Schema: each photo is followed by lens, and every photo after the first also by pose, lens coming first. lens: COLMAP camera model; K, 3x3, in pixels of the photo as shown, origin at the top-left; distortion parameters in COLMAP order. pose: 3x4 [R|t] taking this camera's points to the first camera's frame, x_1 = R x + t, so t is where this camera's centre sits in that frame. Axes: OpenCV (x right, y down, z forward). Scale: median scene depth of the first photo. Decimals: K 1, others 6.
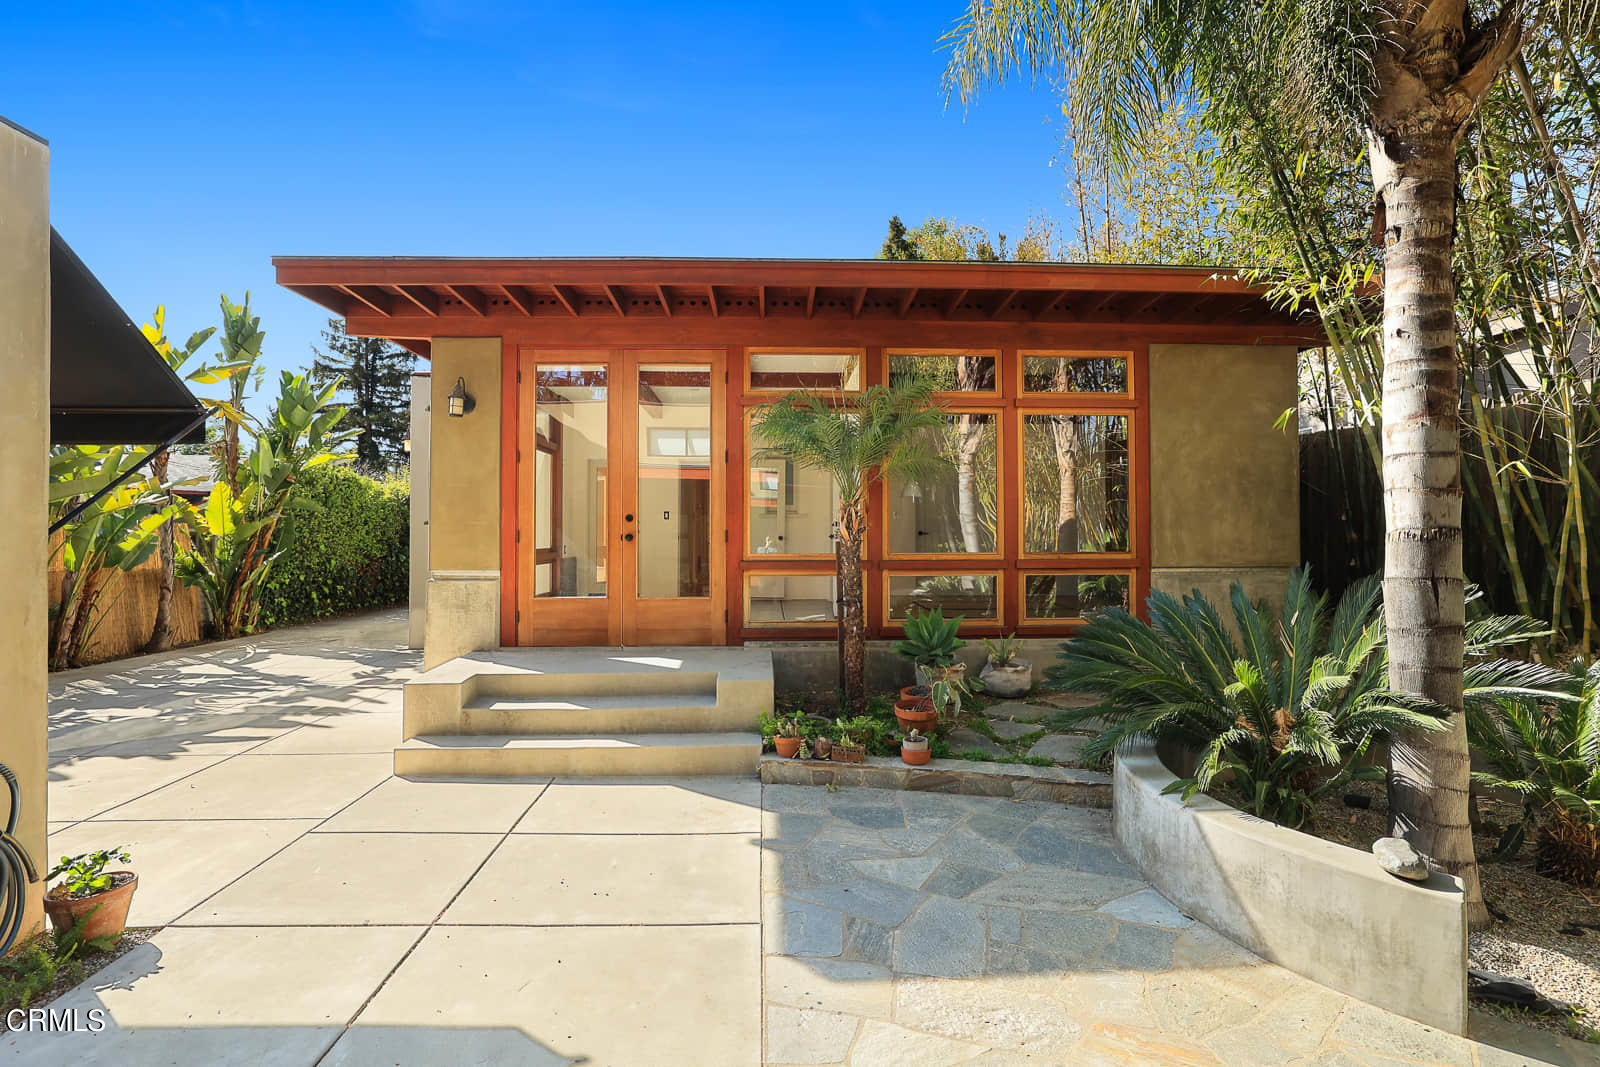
lens RADIAL K [[743.8, 0, 788.2], [0, 743.8, 528.4], [0, 0, 1]] dist [-0.012061, 0.000733]
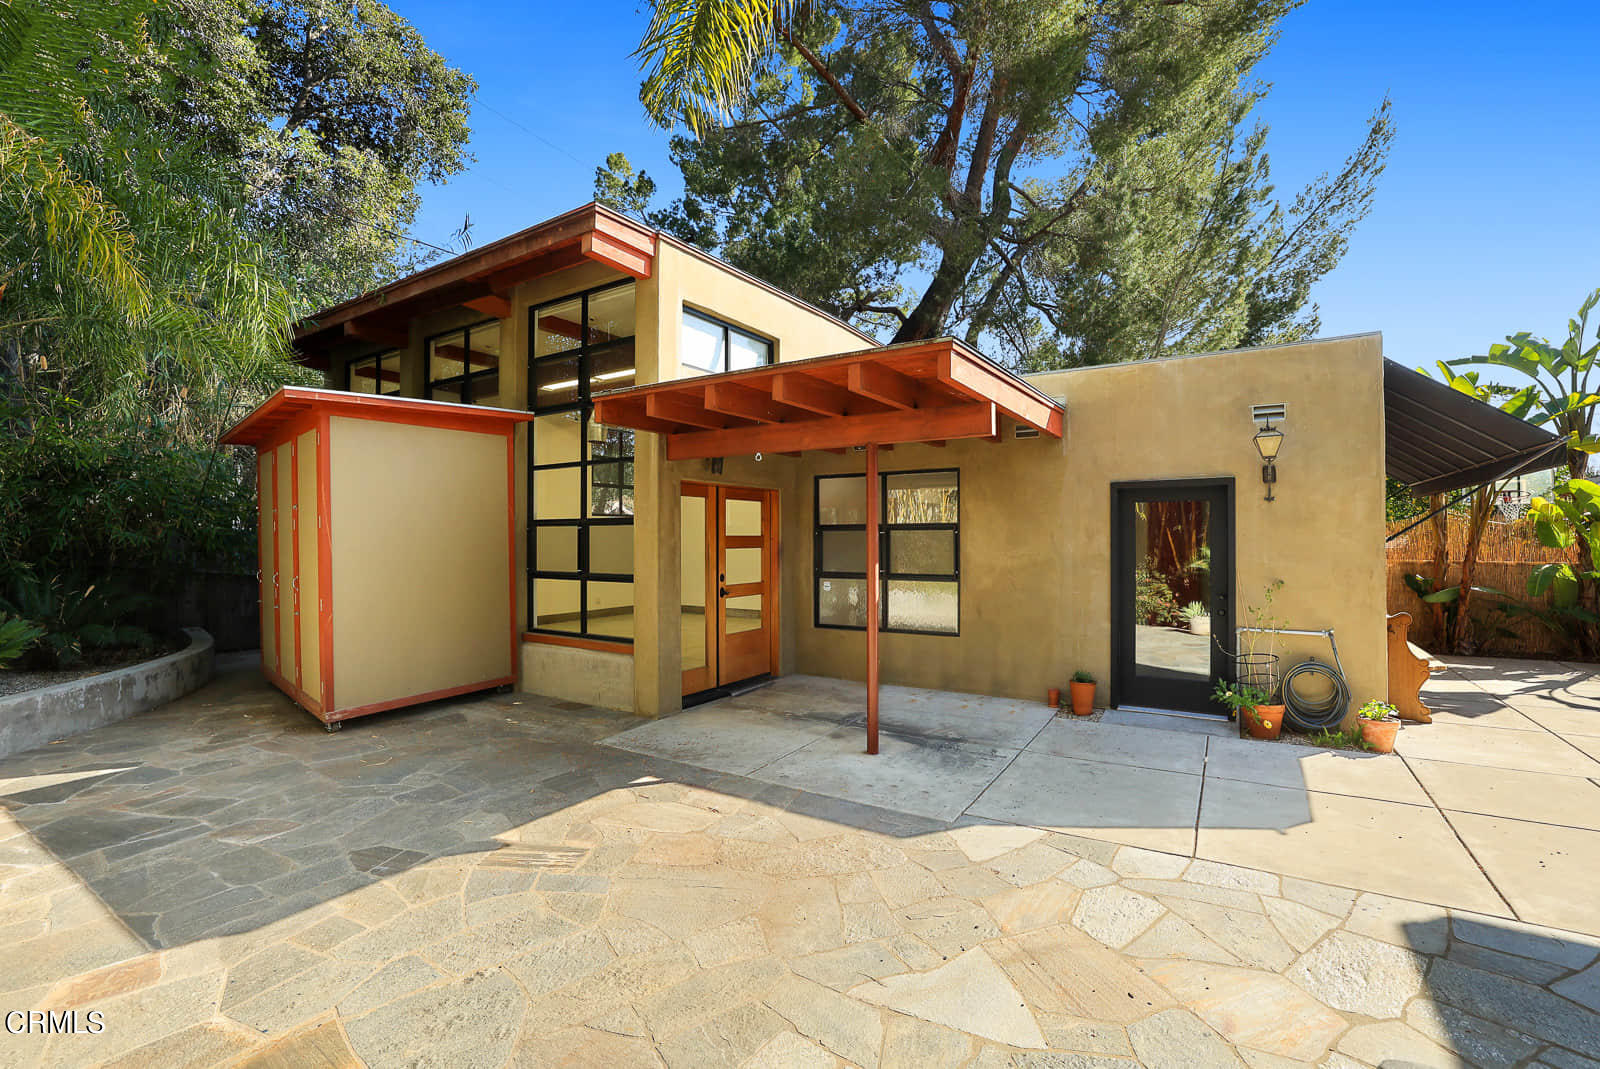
lens RADIAL K [[694.5, 0, 793.3], [0, 694.5, 537.3], [0, 0, 1]] dist [-0.027691, -0.000031]
pose [[-0.577176, 0.009022, -0.816570, 0.375893], [0.017323, 0.999849, -0.001197, -0.002554], [0.816436, -0.014836, -0.577245, 0.213916]]
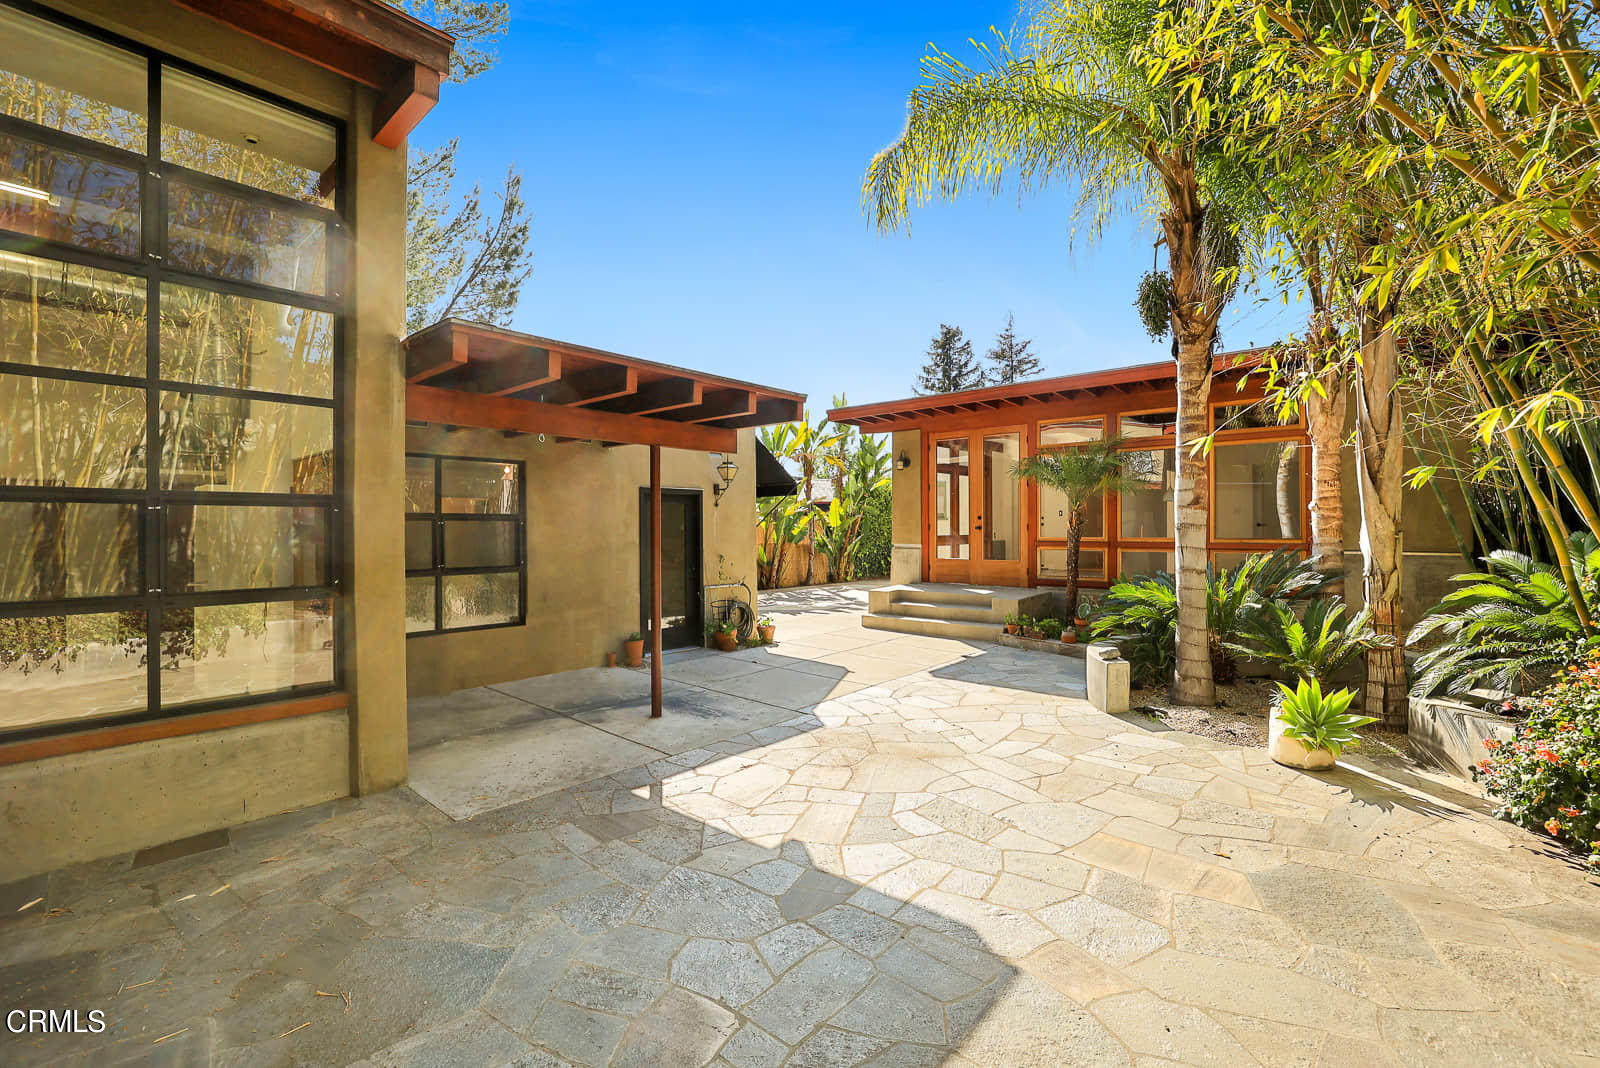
lens RADIAL K [[694.5, 0, 794.2], [0, 694.5, 530.5], [0, 0, 1]] dist [-0.027691, -0.000031]
pose [[0.718761, 0.002519, -0.695253, 0.410987], [0.008523, 0.999886, 0.012434, -0.004246], [0.695205, -0.014863, 0.718658, -0.361823]]
